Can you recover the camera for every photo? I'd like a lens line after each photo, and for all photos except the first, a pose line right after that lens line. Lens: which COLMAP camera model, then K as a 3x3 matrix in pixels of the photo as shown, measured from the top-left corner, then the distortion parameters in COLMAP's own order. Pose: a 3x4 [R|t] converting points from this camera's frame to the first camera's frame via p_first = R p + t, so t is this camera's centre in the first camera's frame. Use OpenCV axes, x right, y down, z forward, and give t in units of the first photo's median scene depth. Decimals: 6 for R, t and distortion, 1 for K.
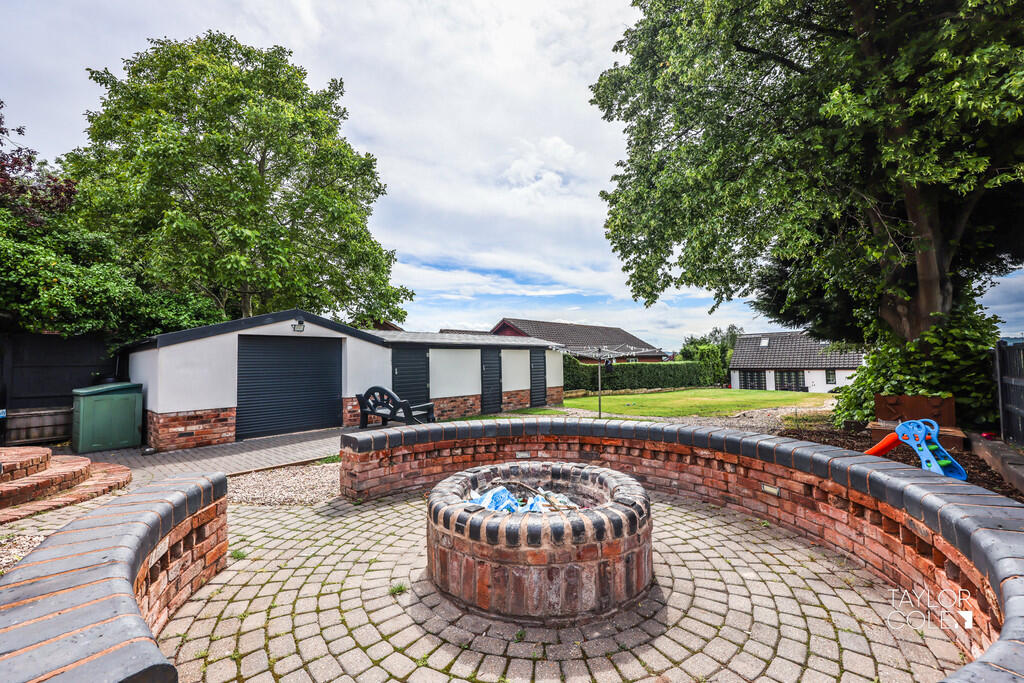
lens RADIAL K [[413.4, 0, 506.9], [0, 413.4, 343.4], [0, 0, 1]] dist [0.000694, 0.000249]
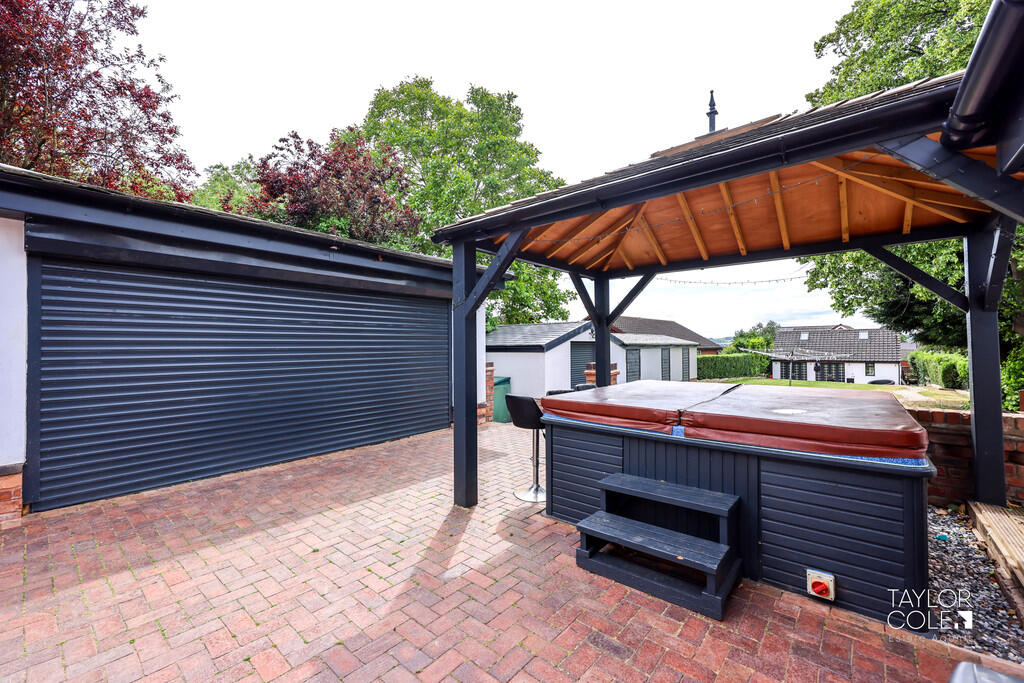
lens RADIAL K [[413.4, 0, 510.2], [0, 413.4, 338.7], [0, 0, 1]] dist [0.000694, 0.000249]
pose [[0.999732, 0.015285, 0.017389, -0.171224], [-0.015733, 0.999540, 0.025926, -0.012052], [-0.016985, -0.026192, 0.999513, -0.061491]]
